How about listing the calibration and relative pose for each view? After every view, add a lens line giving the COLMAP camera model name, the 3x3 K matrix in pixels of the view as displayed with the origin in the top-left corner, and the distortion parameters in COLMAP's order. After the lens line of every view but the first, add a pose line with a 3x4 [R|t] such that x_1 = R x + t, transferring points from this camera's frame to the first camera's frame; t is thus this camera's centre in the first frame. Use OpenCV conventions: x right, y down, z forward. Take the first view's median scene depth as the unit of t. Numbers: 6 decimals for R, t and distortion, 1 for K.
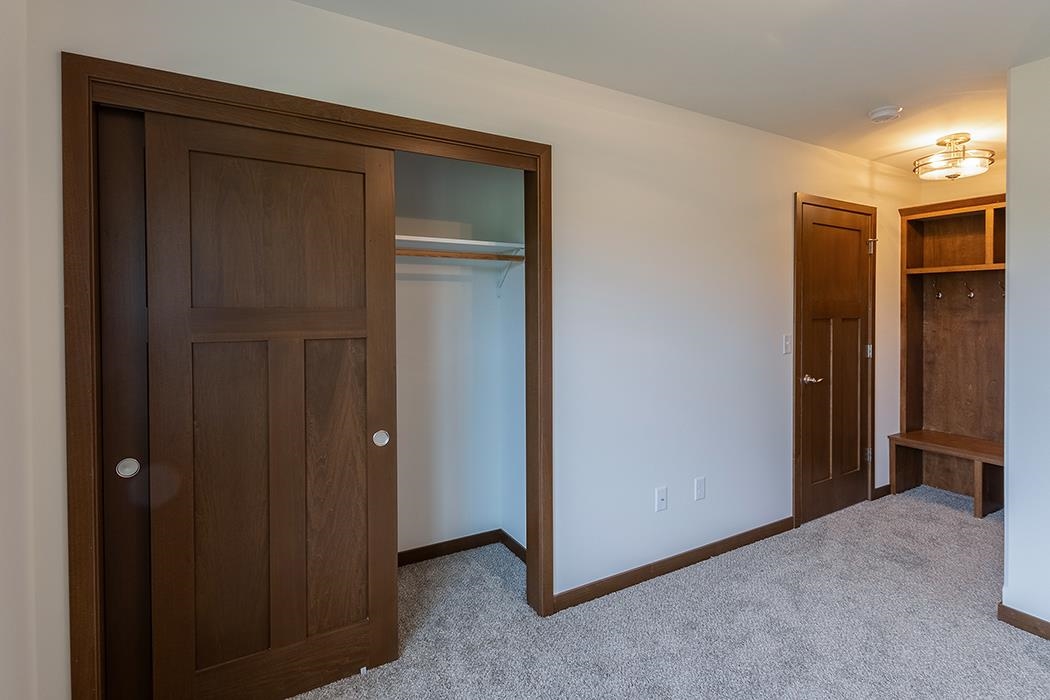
lens RADIAL K [[491.0, 0, 524.3], [0, 491.0, 321.0], [0, 0, 1]] dist [0.001018, -0.000213]
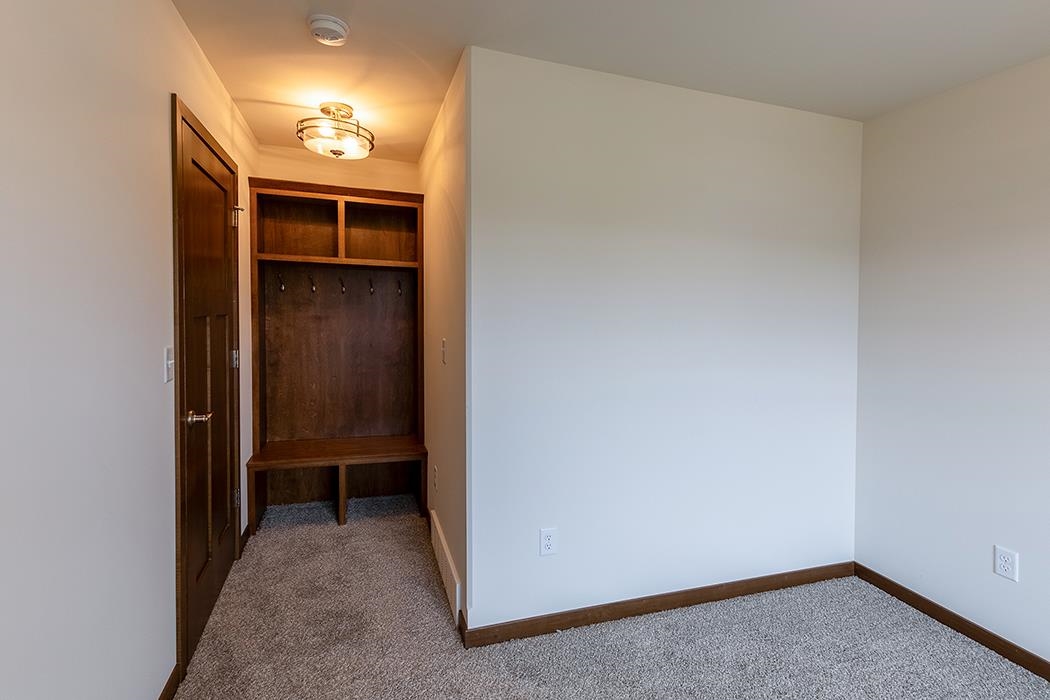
lens RADIAL K [[491.0, 0, 524.3], [0, 491.0, 321.0], [0, 0, 1]] dist [0.001018, -0.000213]
pose [[0.189063, -0.019395, 0.981773, 0.059550], [-0.003637, 0.999784, 0.020451, -0.011574], [-0.981958, -0.007437, 0.188952, 0.420385]]
